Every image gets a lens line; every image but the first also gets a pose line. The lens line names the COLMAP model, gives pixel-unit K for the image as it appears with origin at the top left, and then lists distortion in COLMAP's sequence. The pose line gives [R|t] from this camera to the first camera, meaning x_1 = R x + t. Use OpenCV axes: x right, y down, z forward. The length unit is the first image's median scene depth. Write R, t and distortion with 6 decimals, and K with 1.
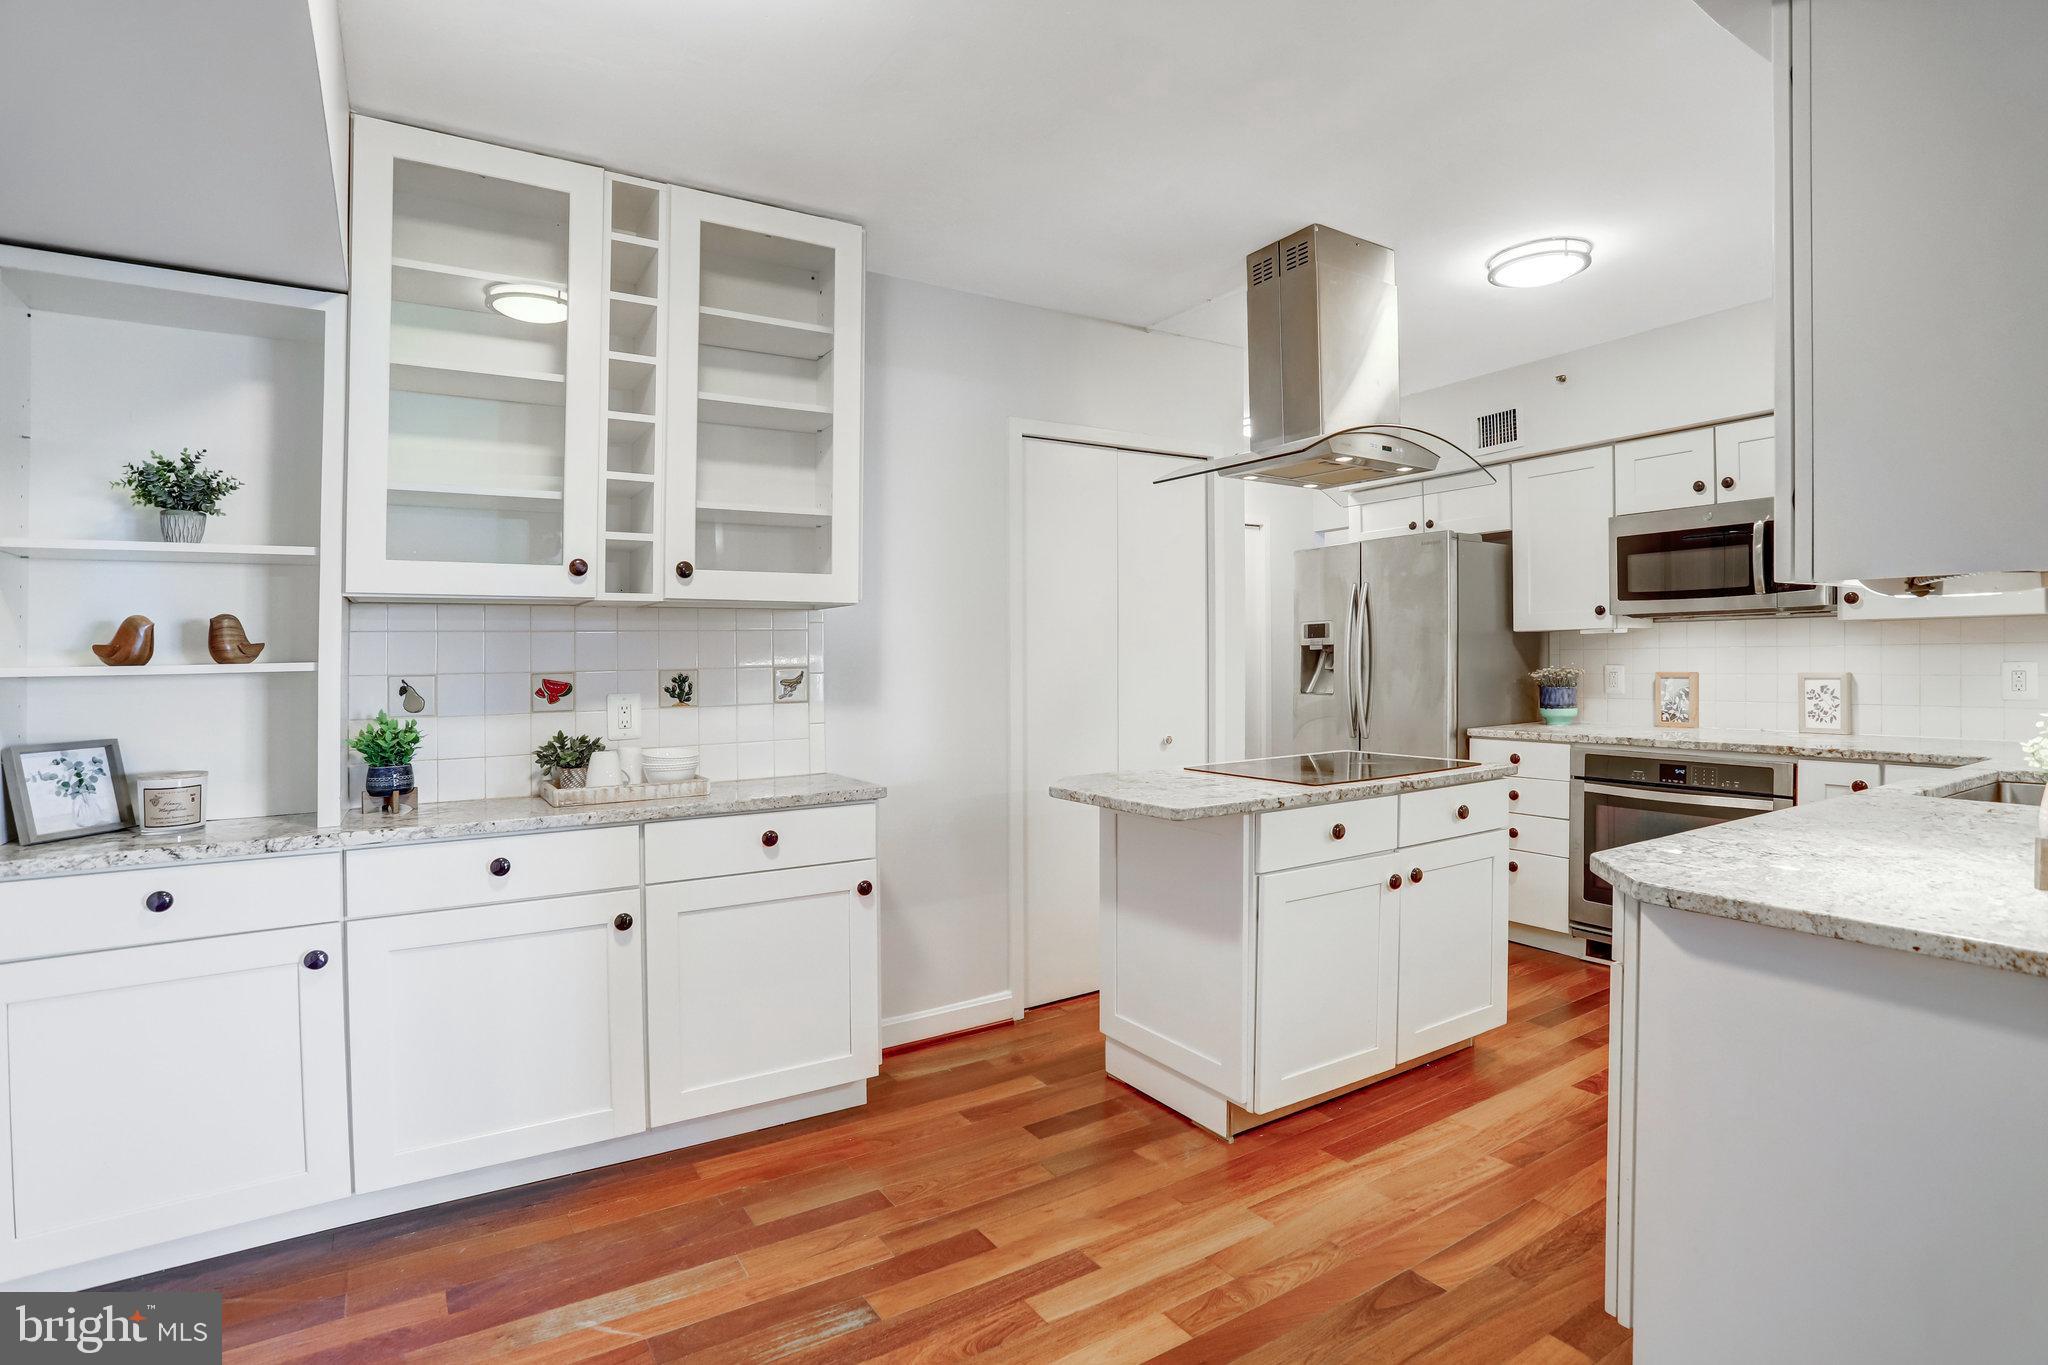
lens RADIAL K [[1012.9, 0, 1022.2], [0, 1012.9, 671.3], [0, 0, 1]] dist [-0.067487, 0.026452]
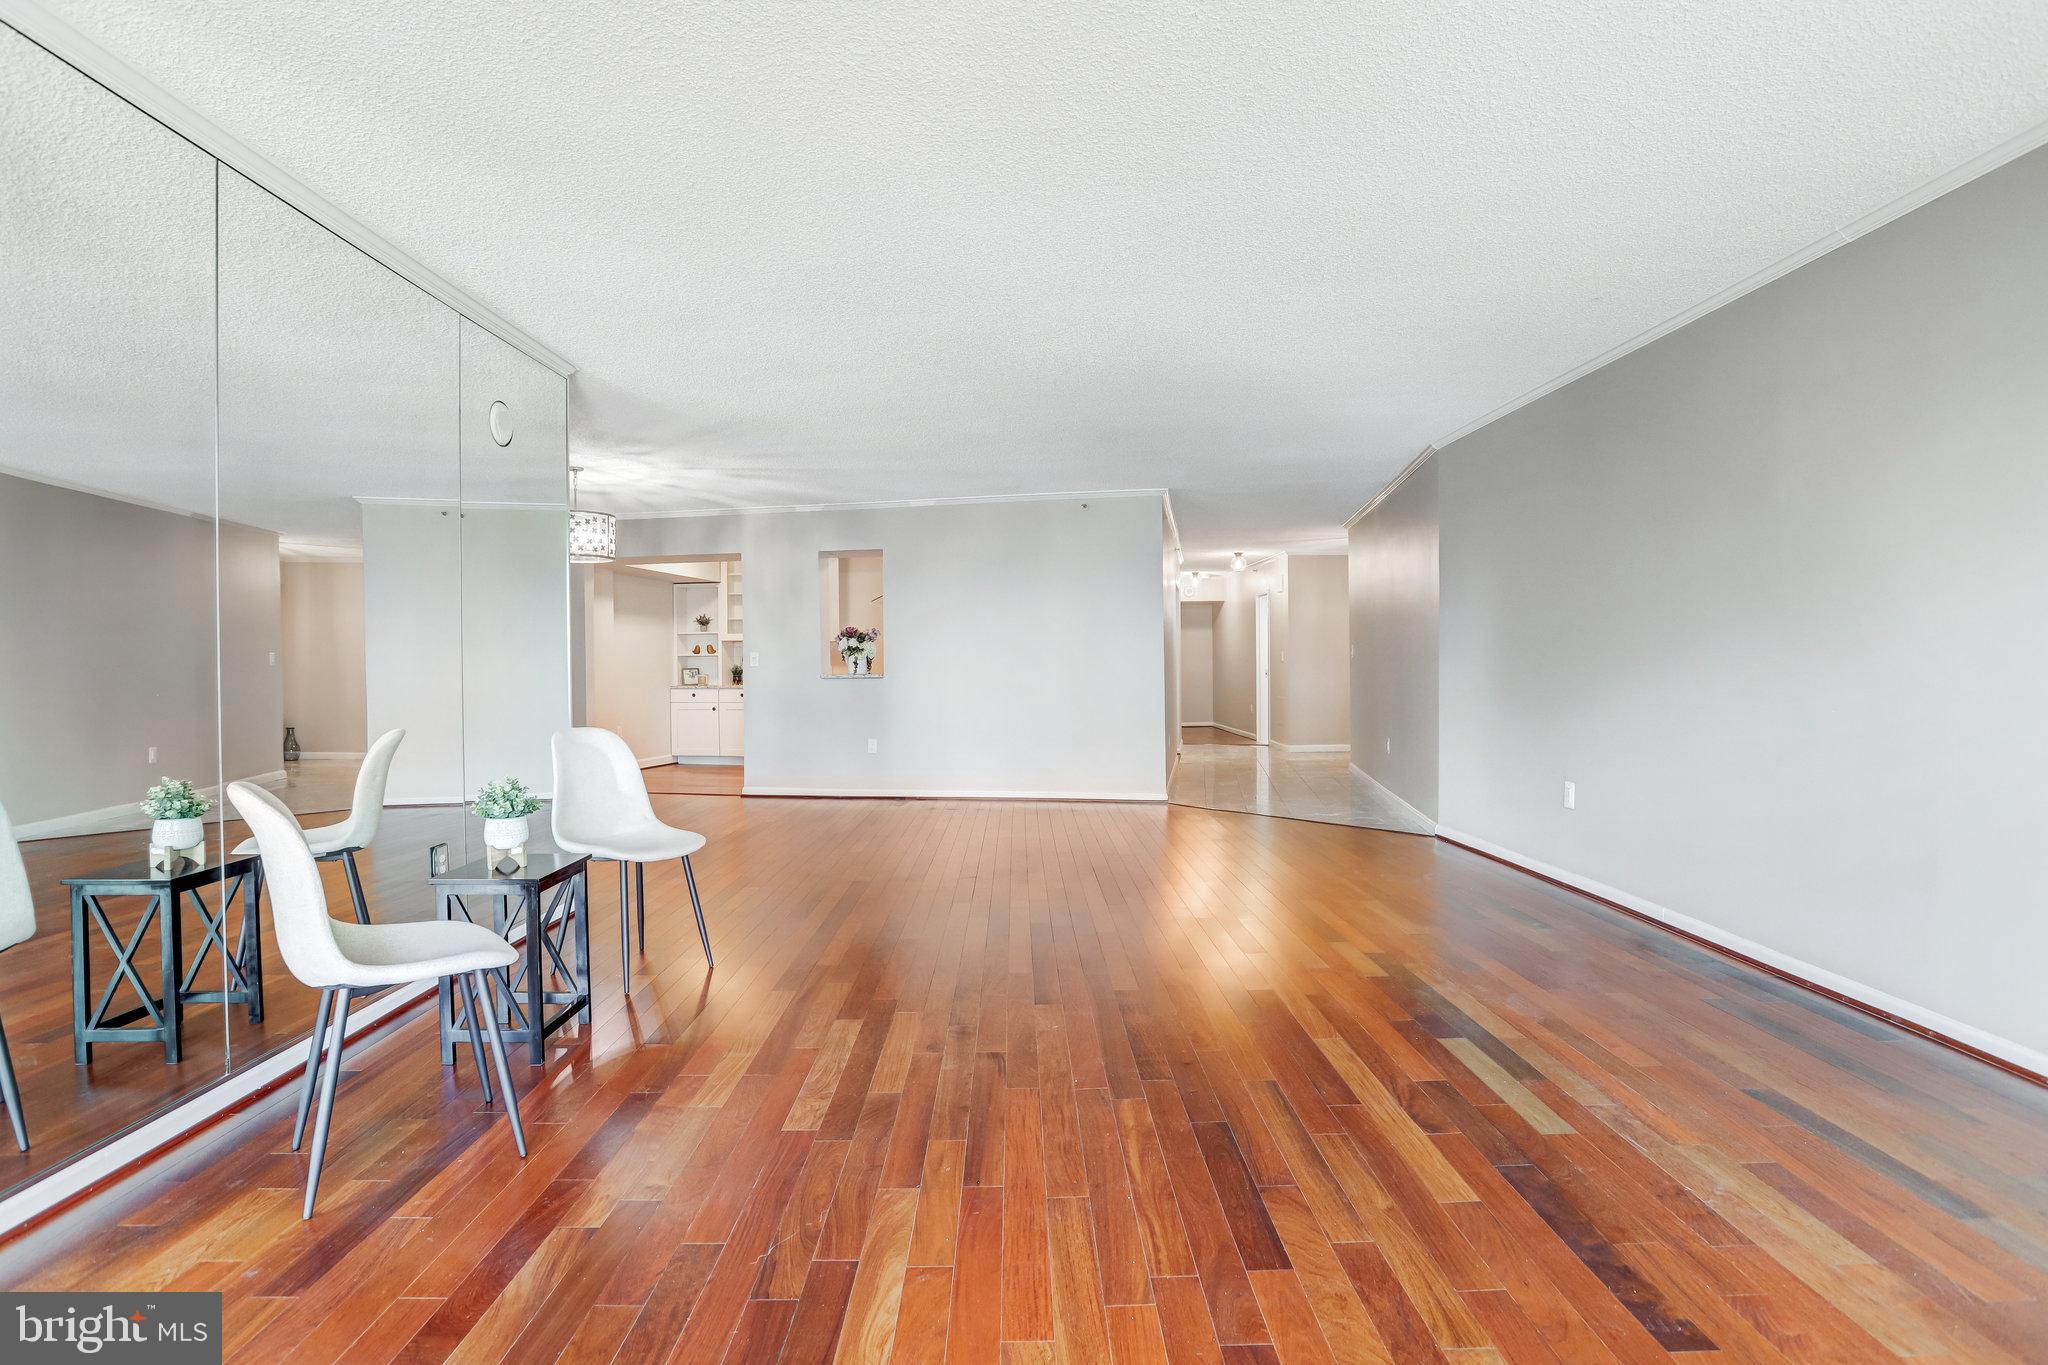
lens RADIAL K [[1012.9, 0, 1023.1], [0, 1012.9, 673.7], [0, 0, 1]] dist [-0.067487, 0.026452]
pose [[0.736238, 0.017715, -0.676491, 3.265802], [-0.014317, 0.999841, 0.010601, 0.013529], [0.676572, 0.001880, 0.736374, -1.457665]]
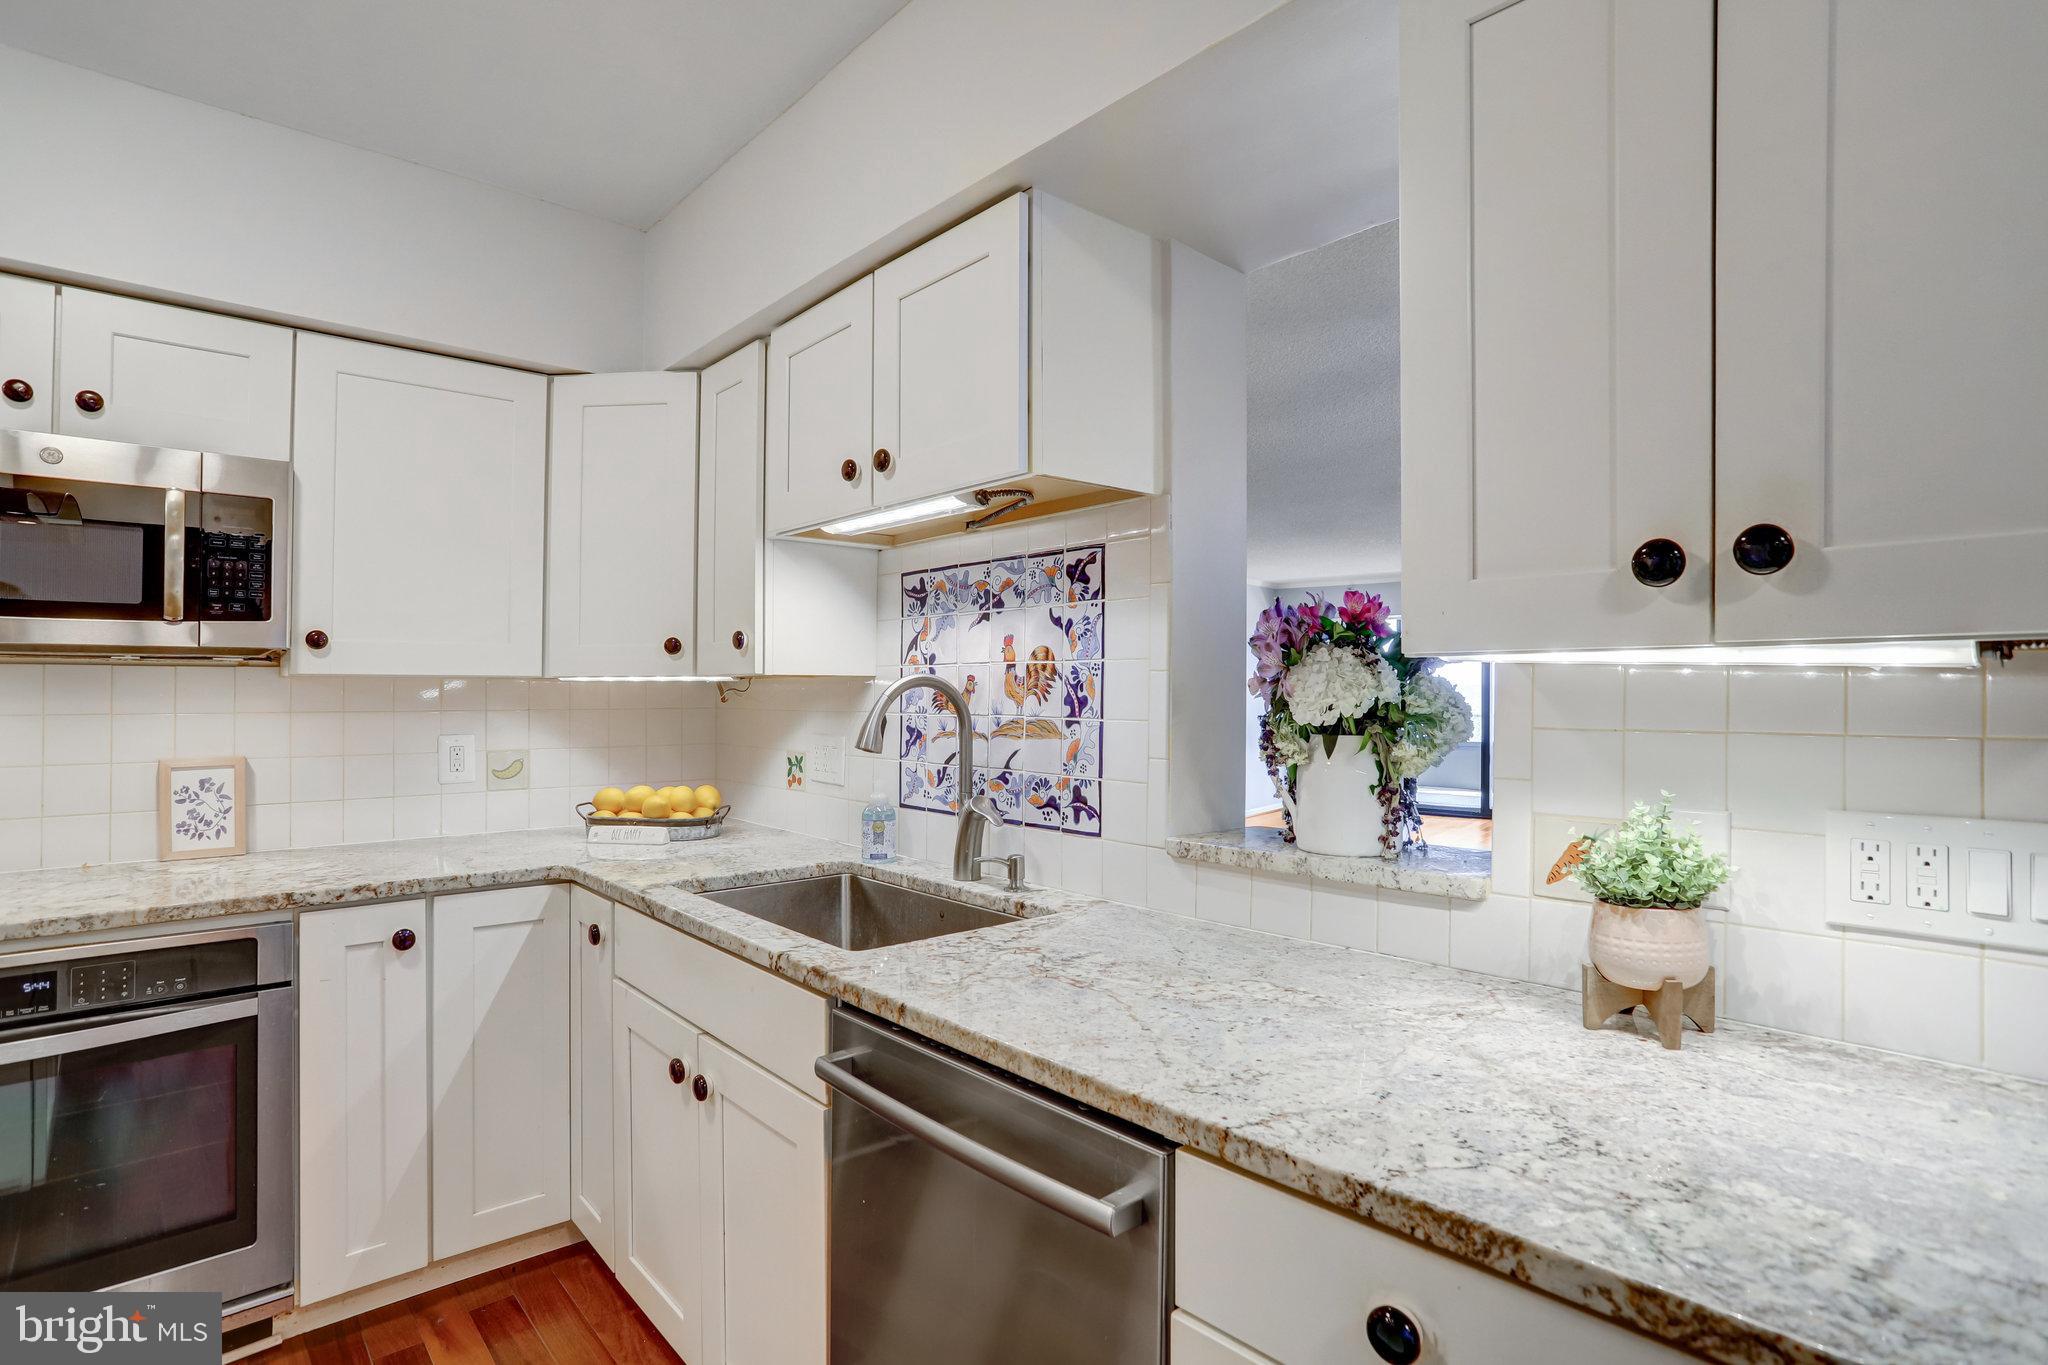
lens RADIAL K [[1012.9, 0, 1030.4], [0, 1012.9, 678.0], [0, 0, 1]] dist [-0.067487, 0.026452]
pose [[-0.166328, 0.034371, 0.985471, 0.176532], [0.017330, 0.999340, -0.031930, -0.027092], [-0.985918, 0.011768, -0.166813, 0.809012]]
